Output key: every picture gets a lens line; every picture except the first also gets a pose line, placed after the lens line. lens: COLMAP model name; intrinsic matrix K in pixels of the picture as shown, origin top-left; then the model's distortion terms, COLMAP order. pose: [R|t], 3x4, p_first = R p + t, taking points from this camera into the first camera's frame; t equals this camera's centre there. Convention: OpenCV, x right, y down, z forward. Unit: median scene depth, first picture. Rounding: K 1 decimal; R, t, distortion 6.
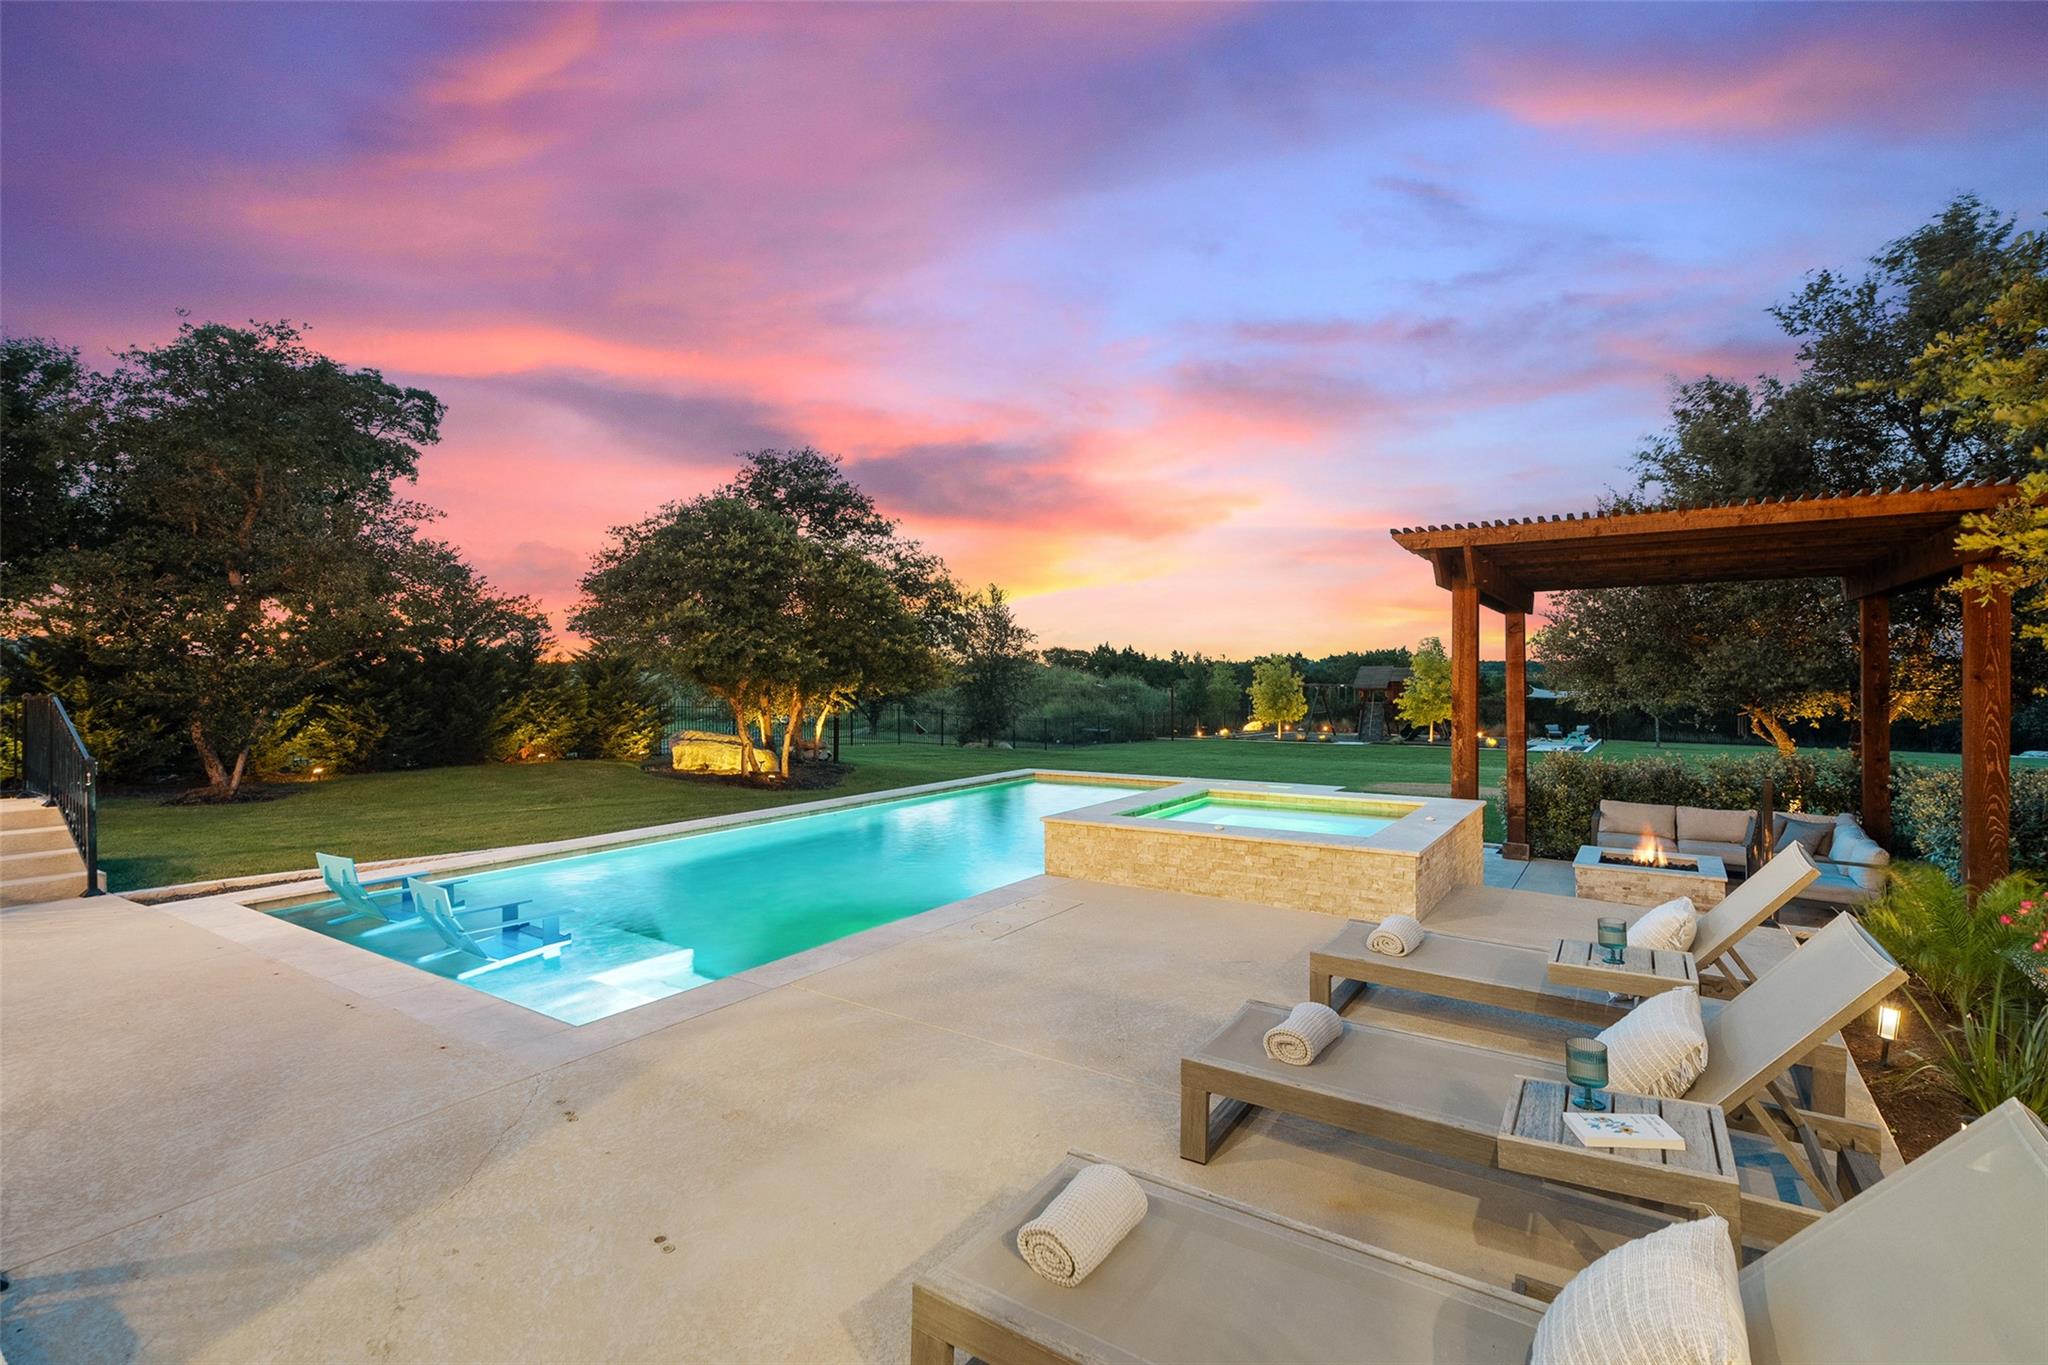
lens RADIAL K [[937.3, 0, 1024.0], [0, 937.3, 682.5], [0, 0, 1]] dist [0.001978, 0.000650]
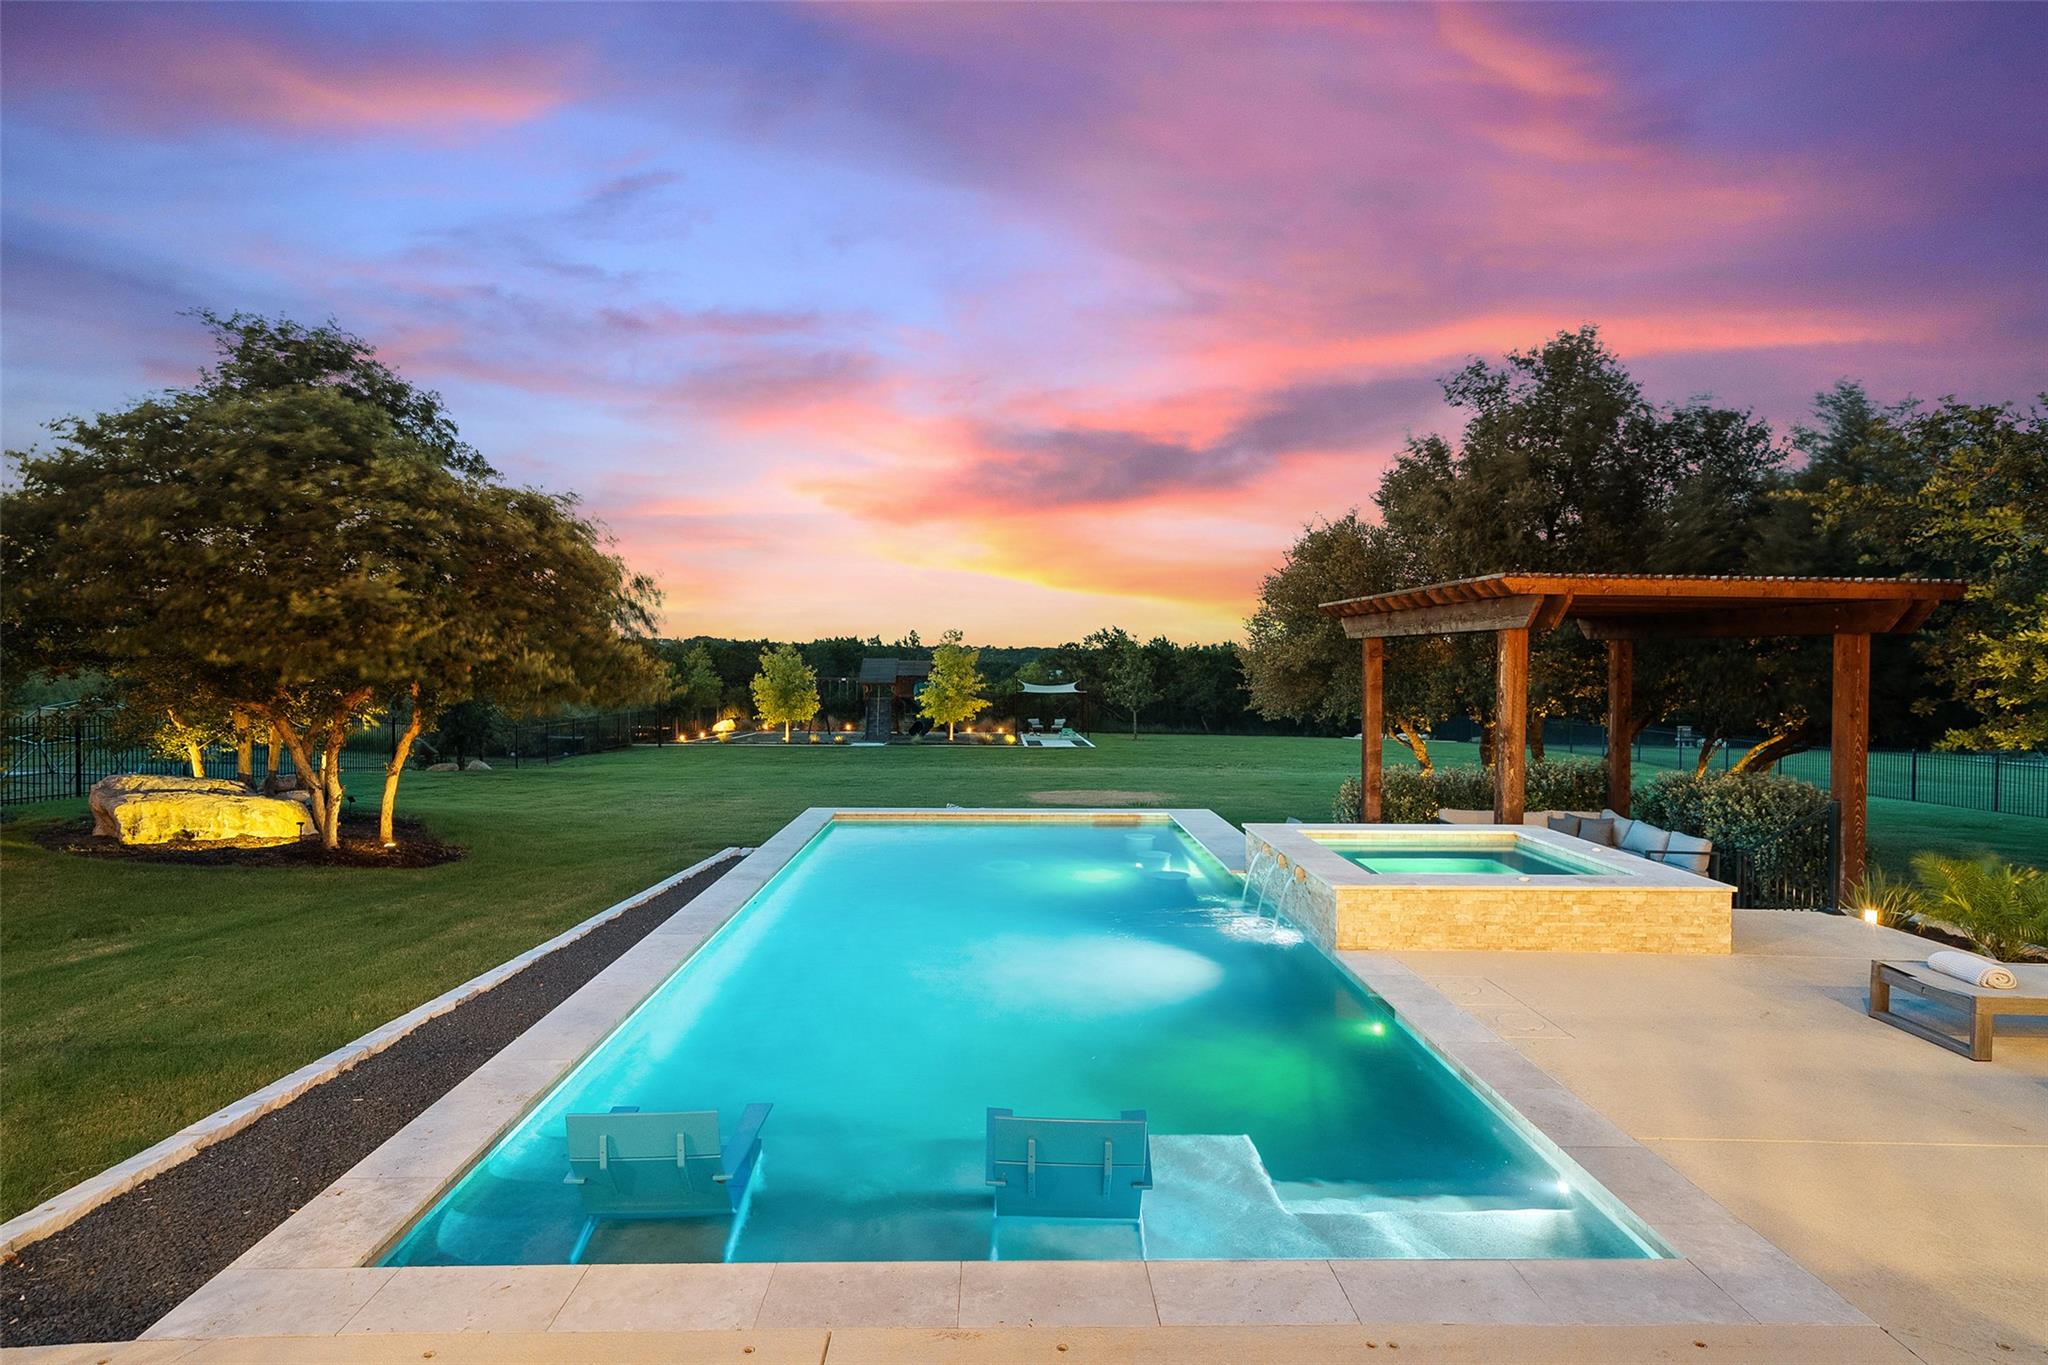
lens RADIAL K [[1083.2, 0, 1024.0], [0, 1083.2, 682.5], [0, 0, 1]] dist [0.012910, -0.001275]
pose [[0.816450, 0.001032, 0.577415, -0.296544], [-0.009705, 0.999882, 0.011936, -0.020064], [-0.577335, -0.015349, 0.816363, 0.127616]]
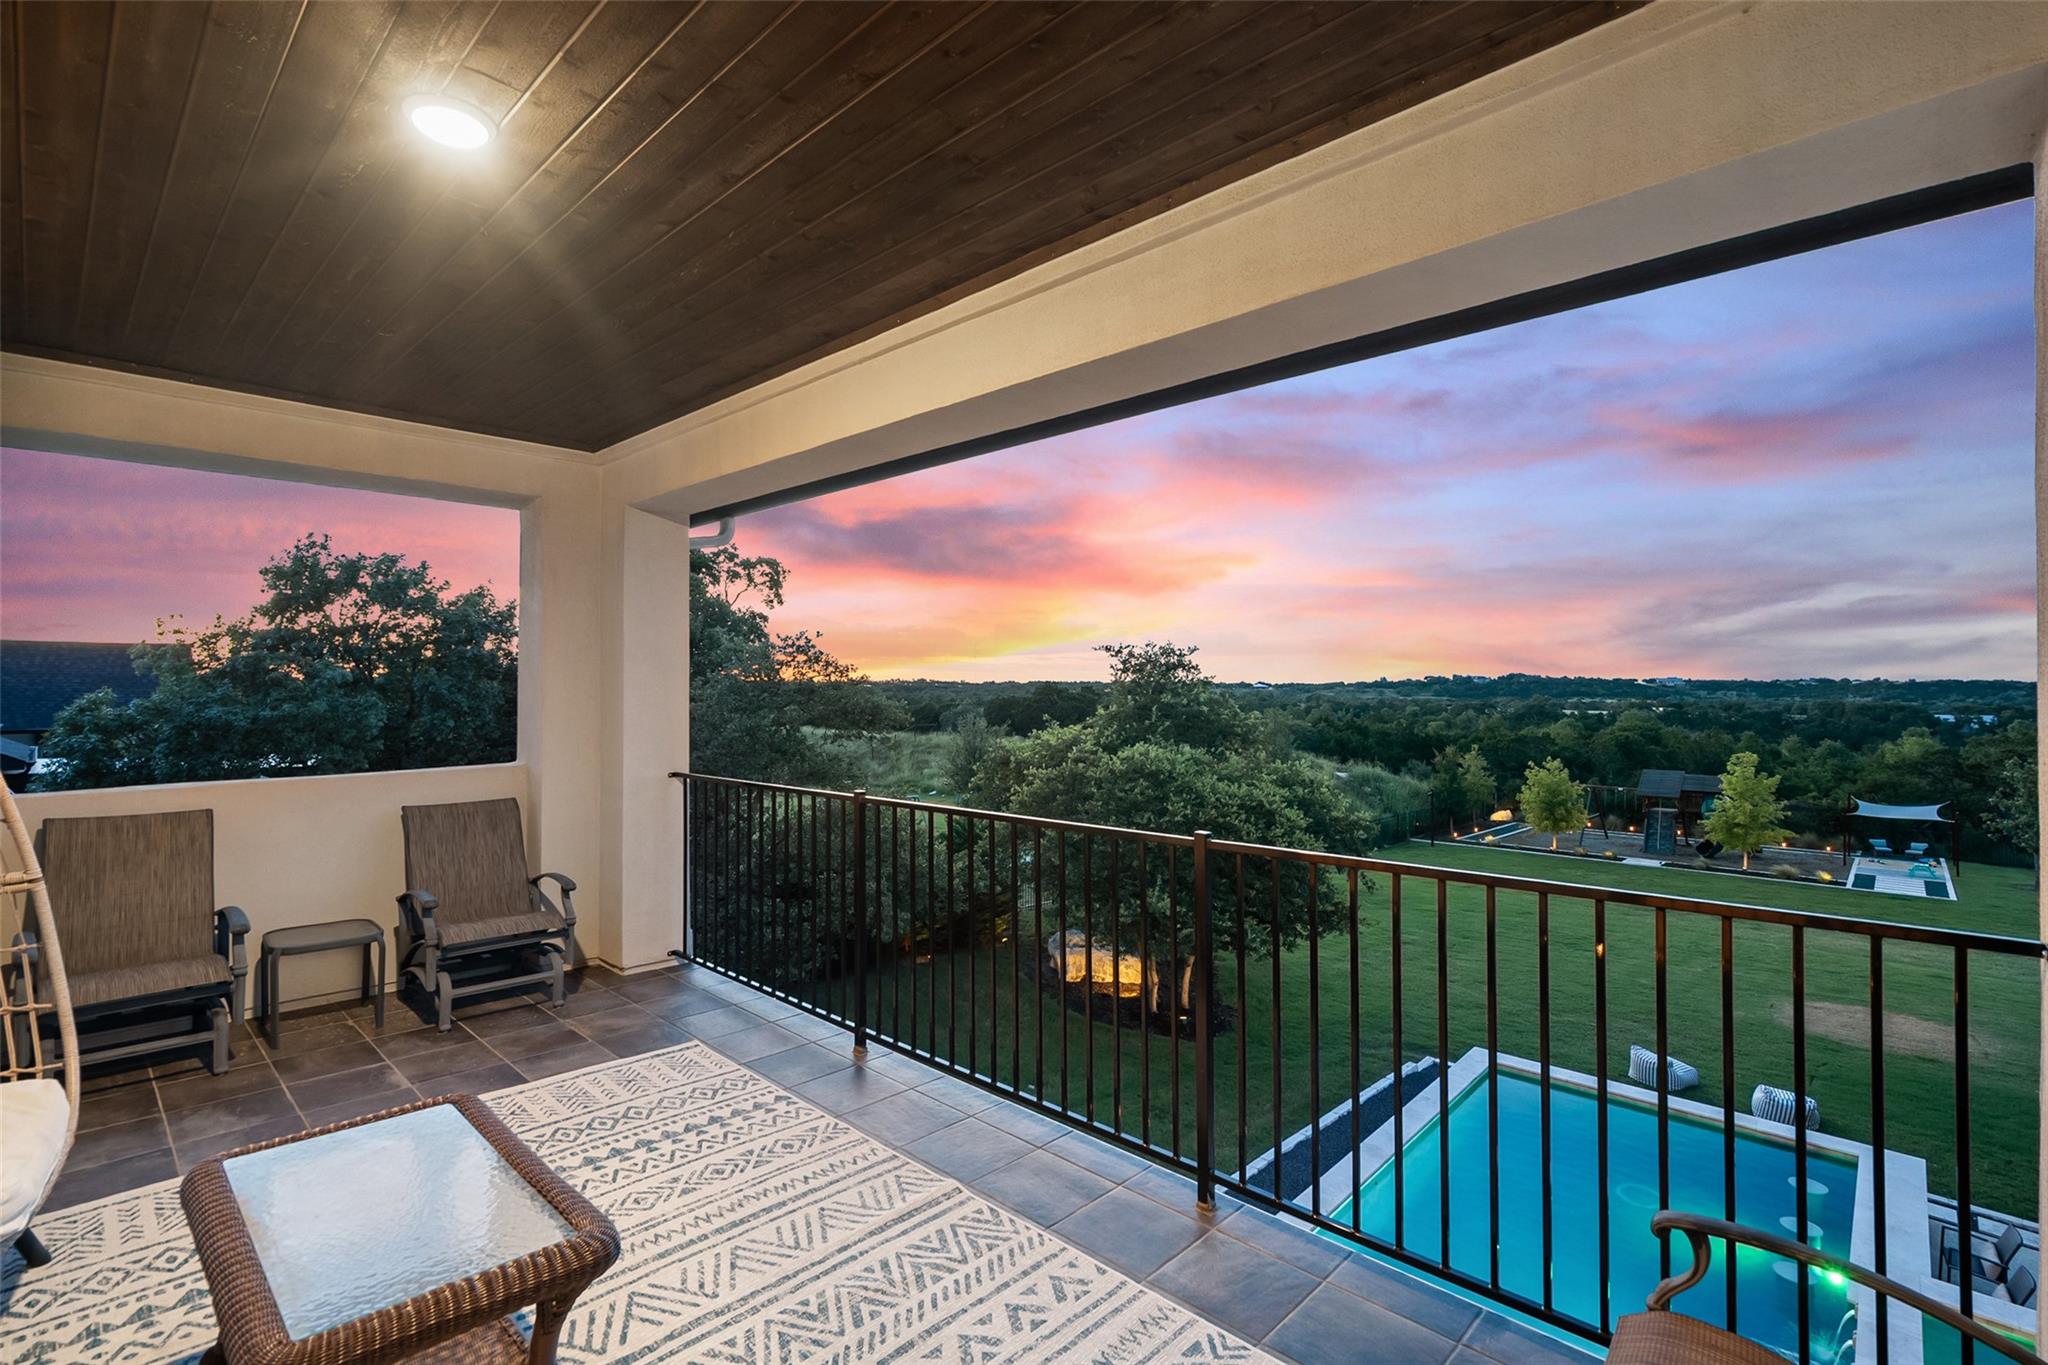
lens RADIAL K [[937.3, 0, 1024.0], [0, 937.3, 682.5], [0, 0, 1]] dist [0.001978, 0.000650]
pose [[0.987554, 0.007464, -0.157101, -0.244224], [-0.009165, 0.999907, -0.010103, -0.215168], [0.157011, 0.011417, 0.987531, -0.025840]]
